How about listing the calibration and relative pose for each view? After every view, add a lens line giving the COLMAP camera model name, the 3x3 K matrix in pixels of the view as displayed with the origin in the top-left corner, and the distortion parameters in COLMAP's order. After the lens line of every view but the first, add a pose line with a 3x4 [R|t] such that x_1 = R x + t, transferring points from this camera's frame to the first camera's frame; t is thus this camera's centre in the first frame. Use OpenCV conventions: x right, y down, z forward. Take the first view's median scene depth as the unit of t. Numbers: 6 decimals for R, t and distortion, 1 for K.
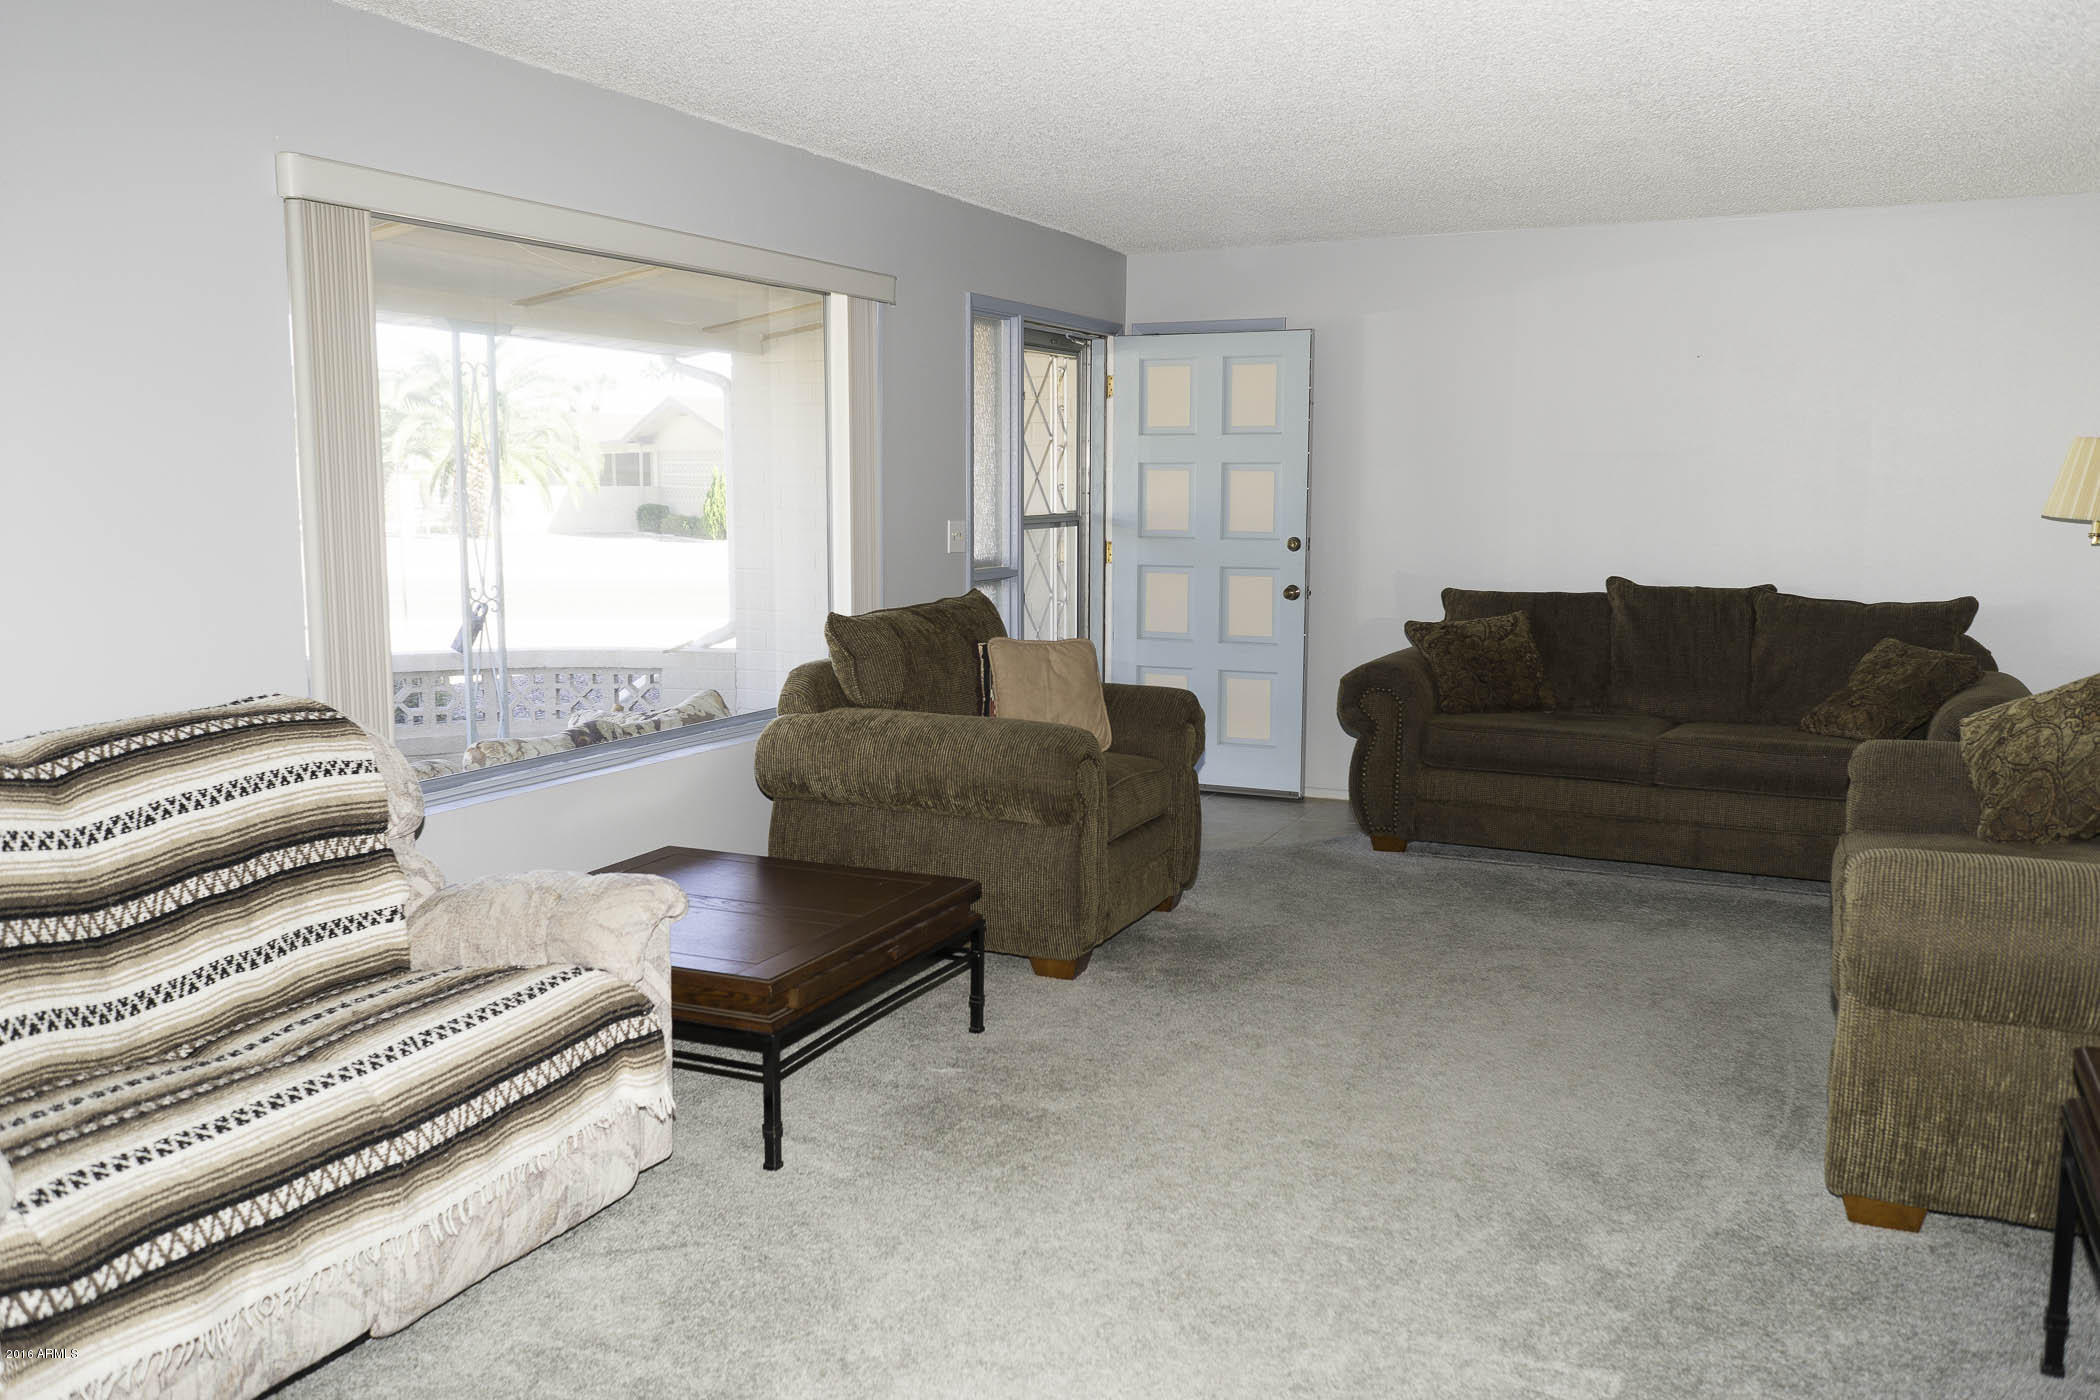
lens RADIAL K [[1589.0, 0, 1051.3], [0, 1589.0, 703.1], [0, 0, 1]] dist [0.005003, 0.005985]
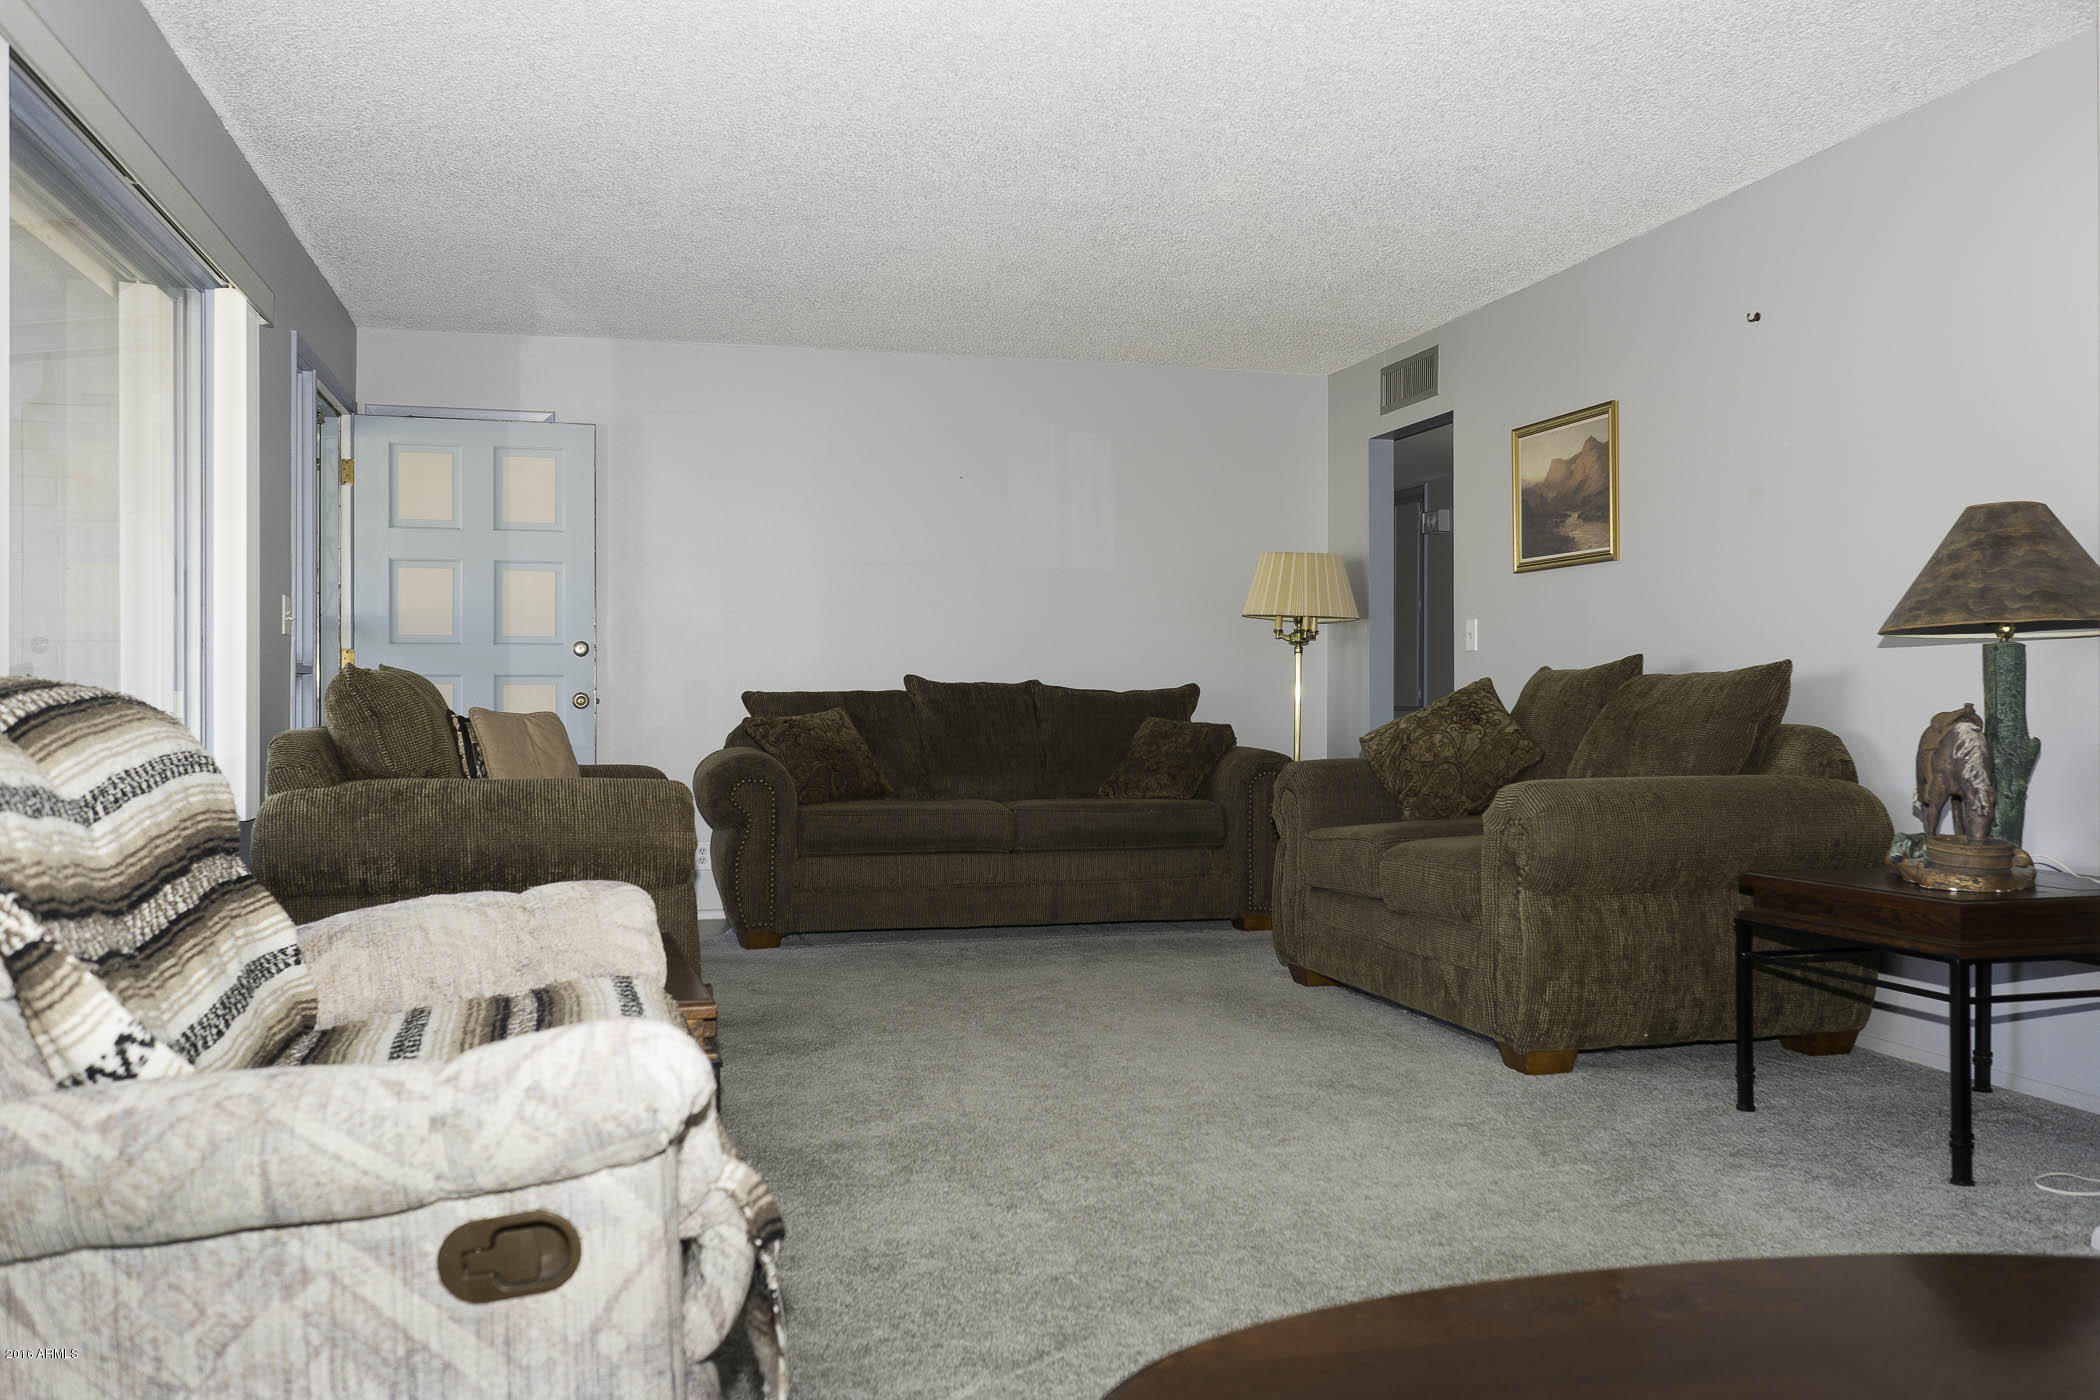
lens RADIAL K [[1702.2, 0, 1054.3], [0, 1702.2, 698.8], [0, 0, 1]] dist [0.001909, 0.008097]
pose [[0.771841, -0.004552, 0.635799, -0.320638], [0.086726, 0.991382, -0.098185, 0.061191], [-0.629873, 0.130923, 0.765584, 0.074745]]
